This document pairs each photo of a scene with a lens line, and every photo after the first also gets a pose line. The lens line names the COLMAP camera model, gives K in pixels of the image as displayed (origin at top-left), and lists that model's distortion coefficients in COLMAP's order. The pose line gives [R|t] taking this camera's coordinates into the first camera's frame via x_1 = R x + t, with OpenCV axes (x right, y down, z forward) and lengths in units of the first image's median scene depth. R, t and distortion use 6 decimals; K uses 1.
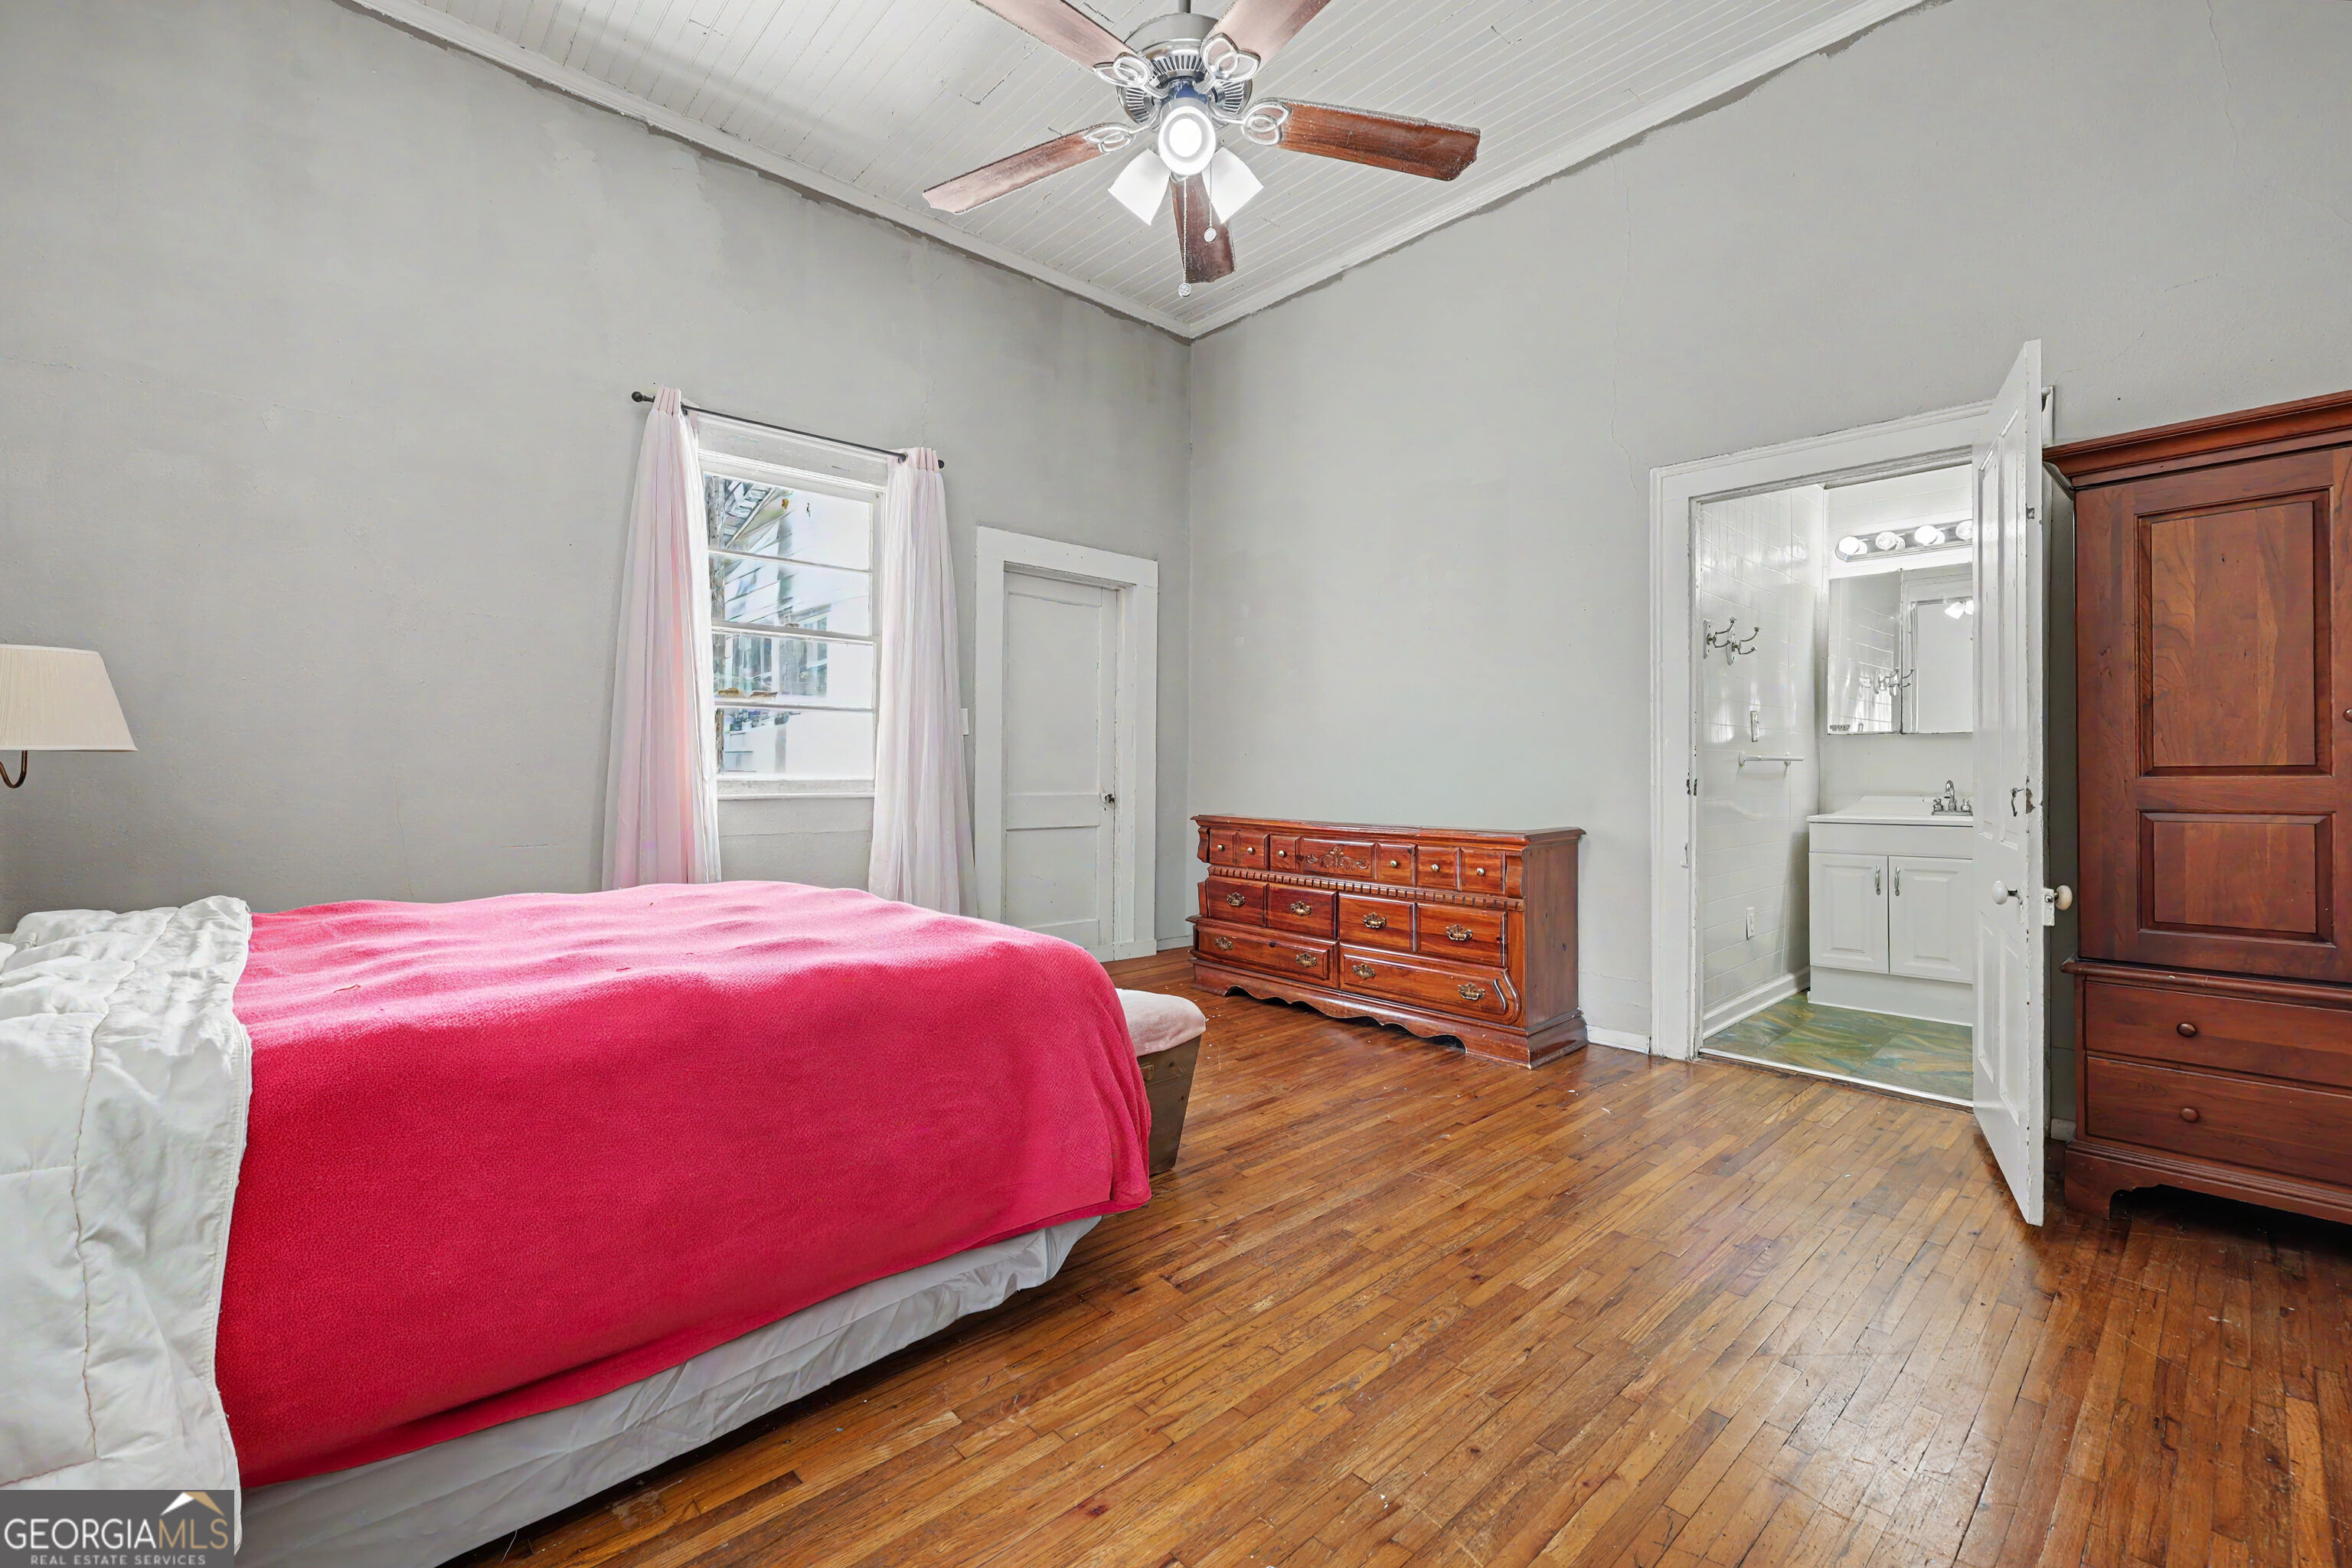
lens RADIAL K [[963.8, 0, 1175.3], [0, 963.8, 780.3], [0, 0, 1]] dist [-0.002164, -0.000088]
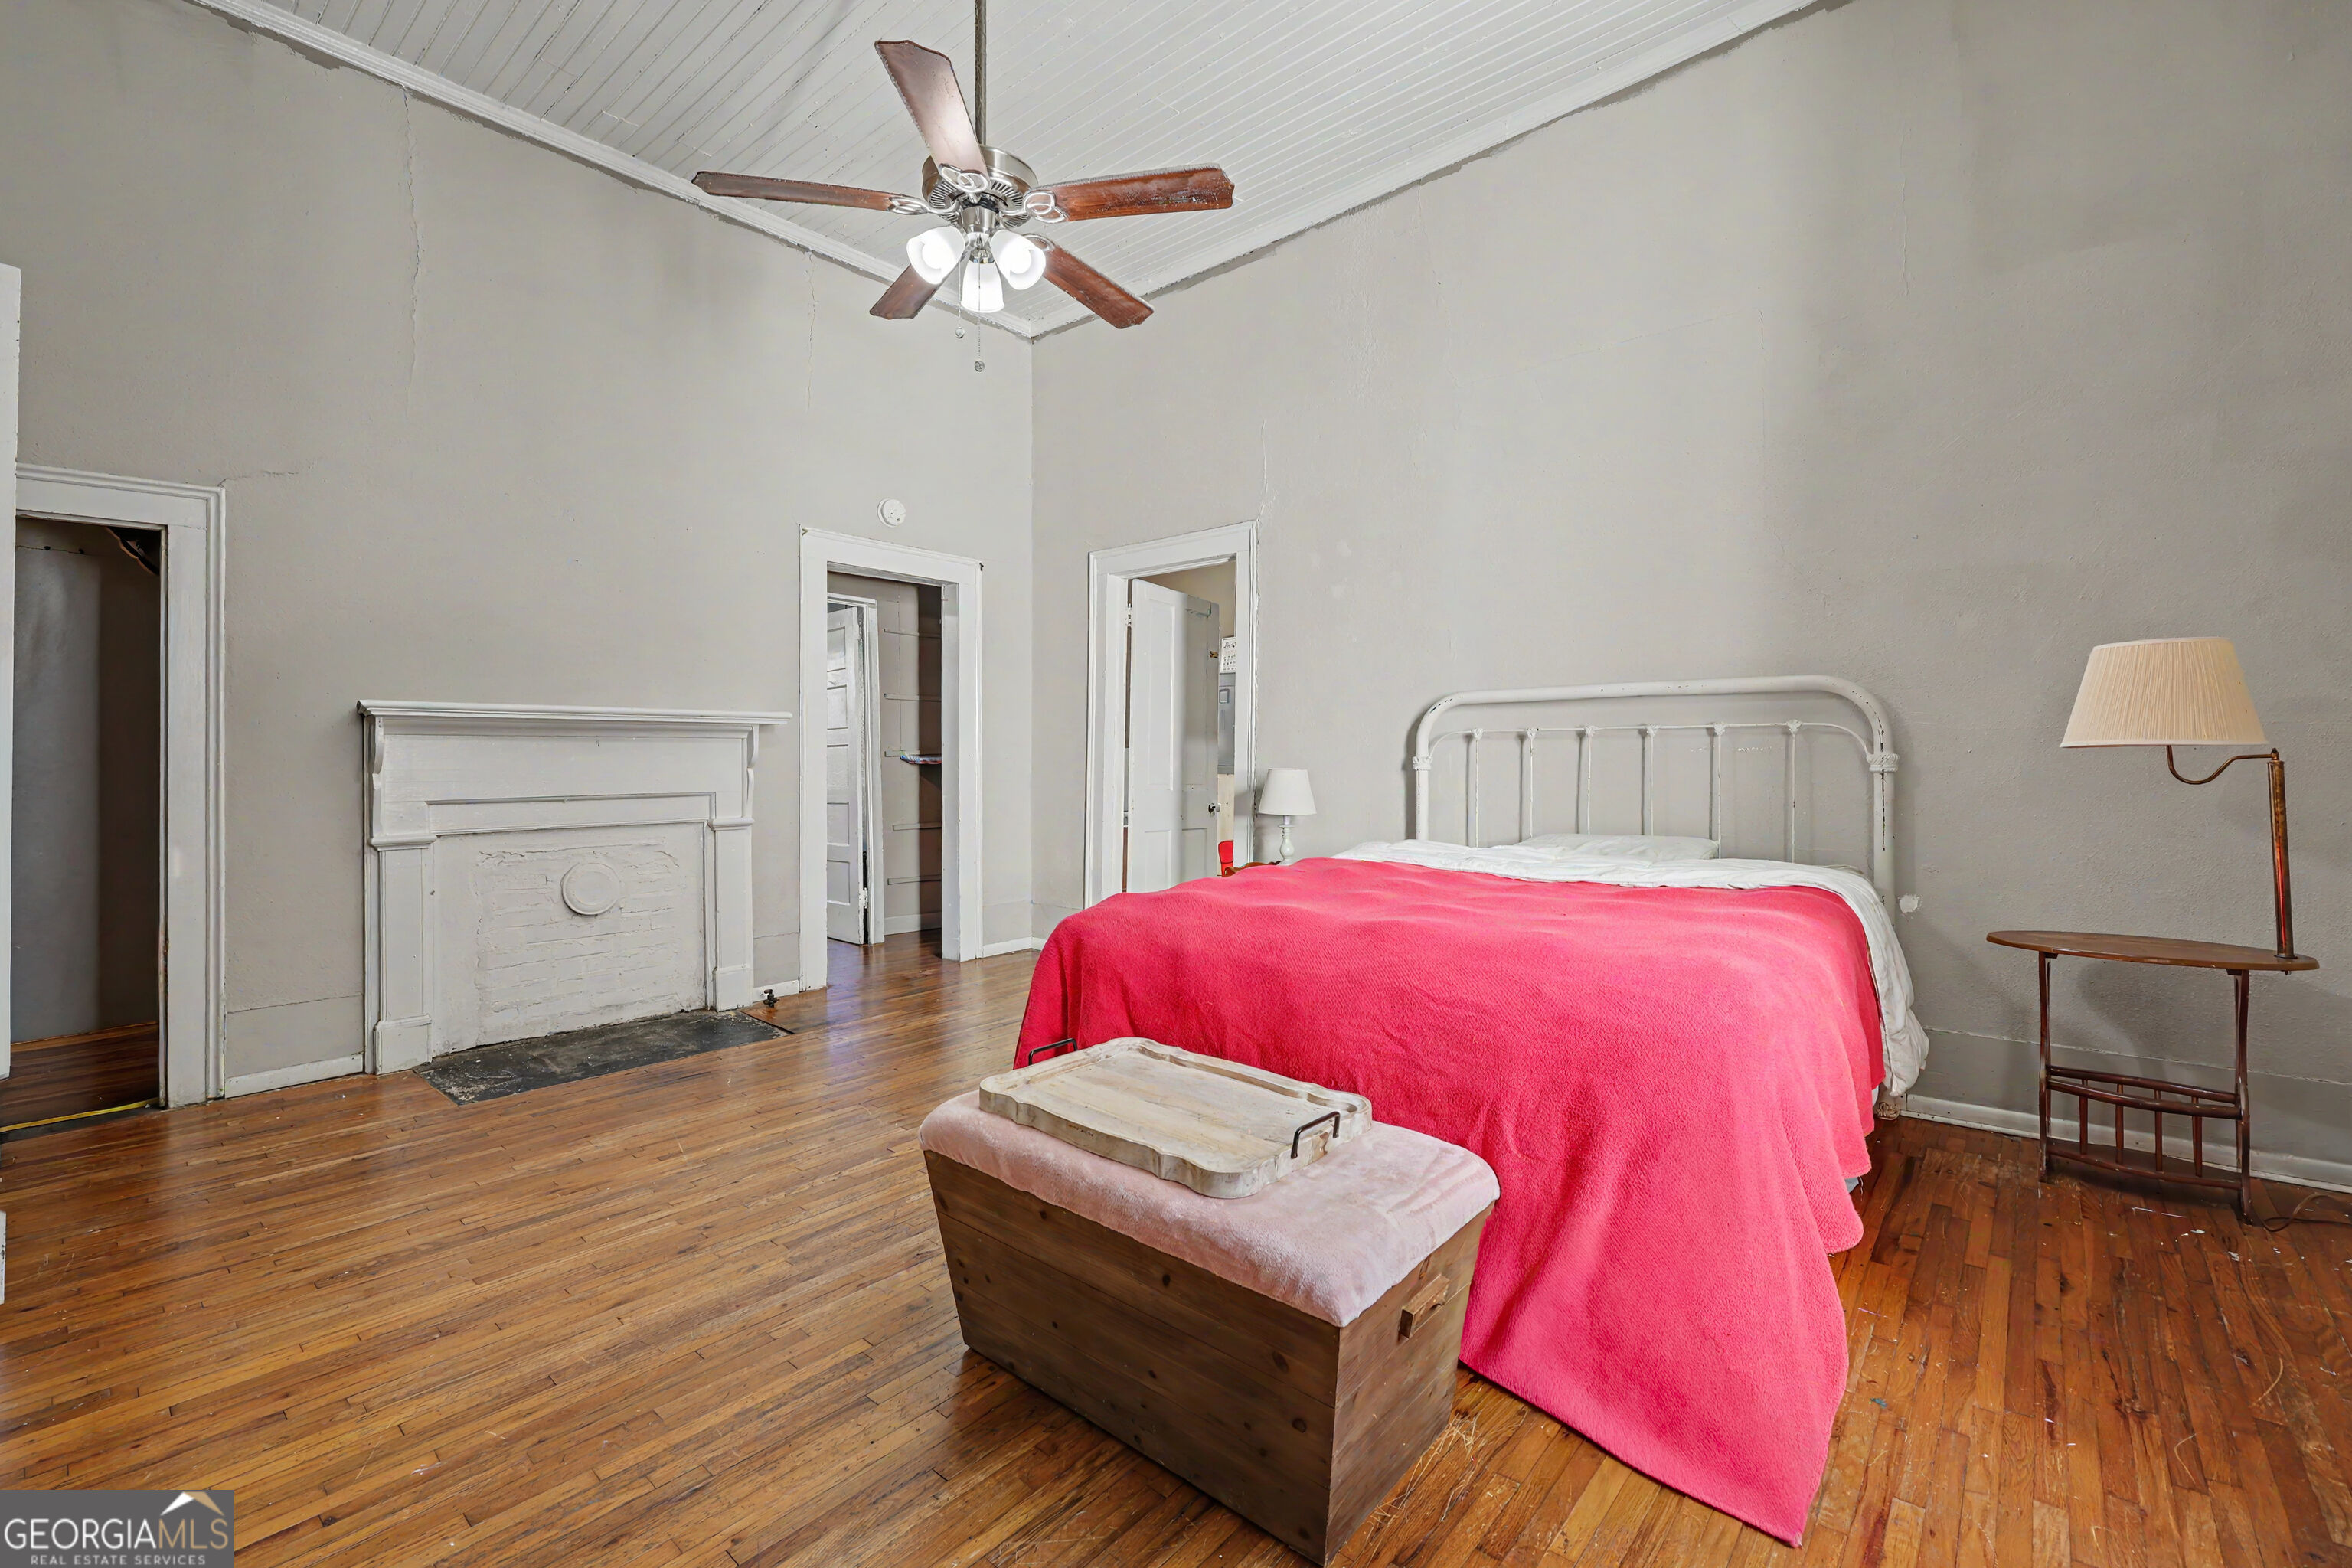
lens RADIAL K [[963.8, 0, 1175.8], [0, 963.8, 771.3], [0, 0, 1]] dist [-0.002164, -0.000088]
pose [[-0.991689, 0.001688, -0.128647, -0.057540], [-0.000103, 0.999903, 0.013913, -0.015278], [0.128658, 0.013810, -0.991593, 1.585640]]
